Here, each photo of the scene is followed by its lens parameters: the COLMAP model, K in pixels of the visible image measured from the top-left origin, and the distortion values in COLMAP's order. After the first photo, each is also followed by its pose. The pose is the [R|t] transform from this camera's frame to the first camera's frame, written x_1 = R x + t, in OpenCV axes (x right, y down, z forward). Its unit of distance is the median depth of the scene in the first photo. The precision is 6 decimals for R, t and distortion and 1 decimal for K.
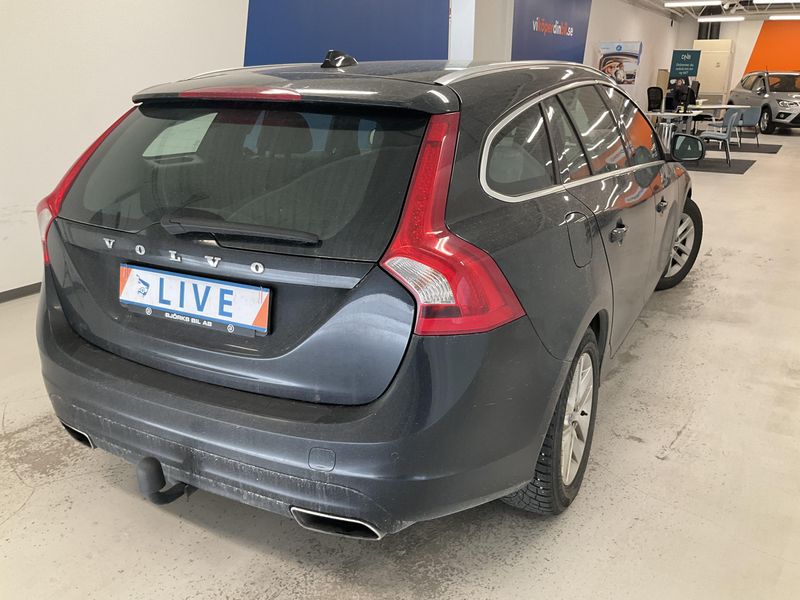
lens RADIAL K [[660.9, 0, 400.0], [0, 660.9, 300.0], [0, 0, 1]] dist [0.044388, -0.077393]
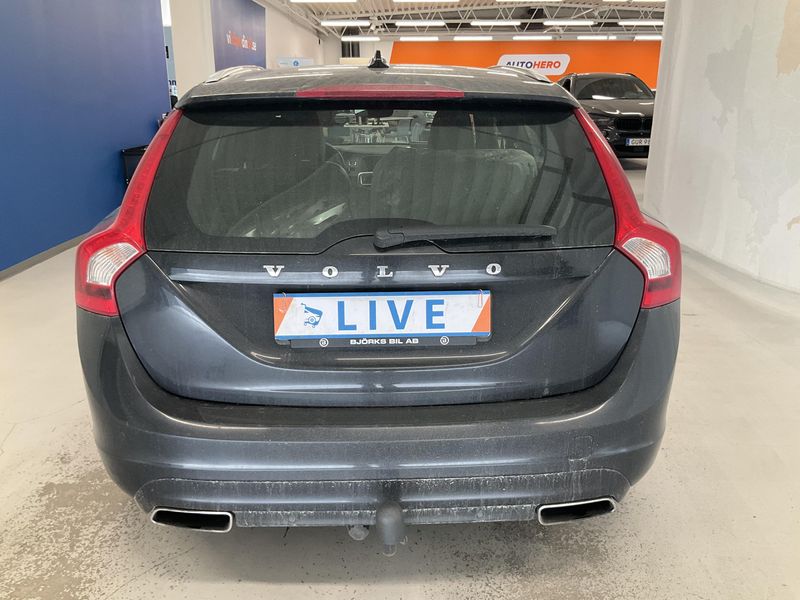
lens RADIAL K [[660.9, 0, 400.0], [0, 660.9, 300.0], [0, 0, 1]] dist [0.044388, -0.077393]
pose [[0.867465, -0.150593, 0.474159, -0.705877], [0.160419, 0.986848, 0.019939, -0.039824], [-0.470925, 0.058768, 0.880213, 0.196449]]
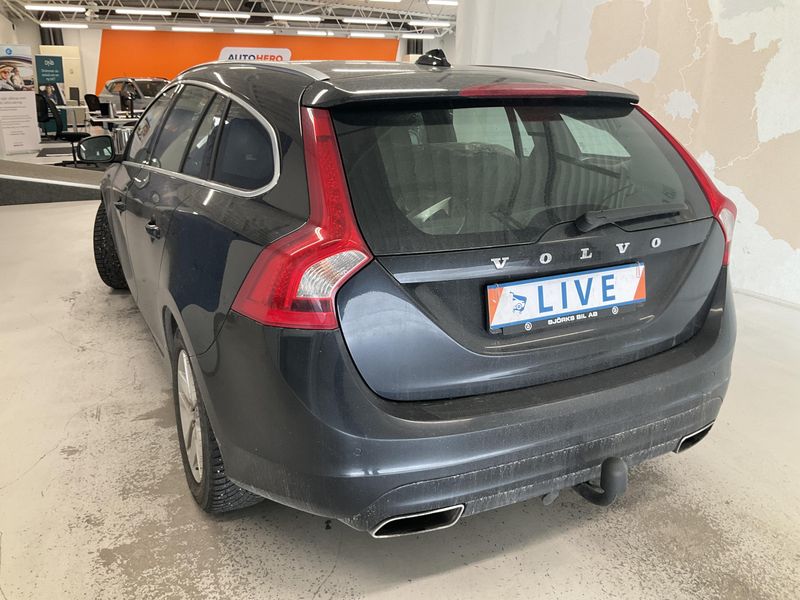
lens RADIAL K [[660.9, 0, 400.0], [0, 660.9, 300.0], [0, 0, 1]] dist [0.044388, -0.077393]
pose [[0.586723, -0.247301, 0.771102, -1.208128], [0.254896, 0.960224, 0.114008, -0.172258], [-0.768625, 0.129659, 0.626422, 0.567860]]
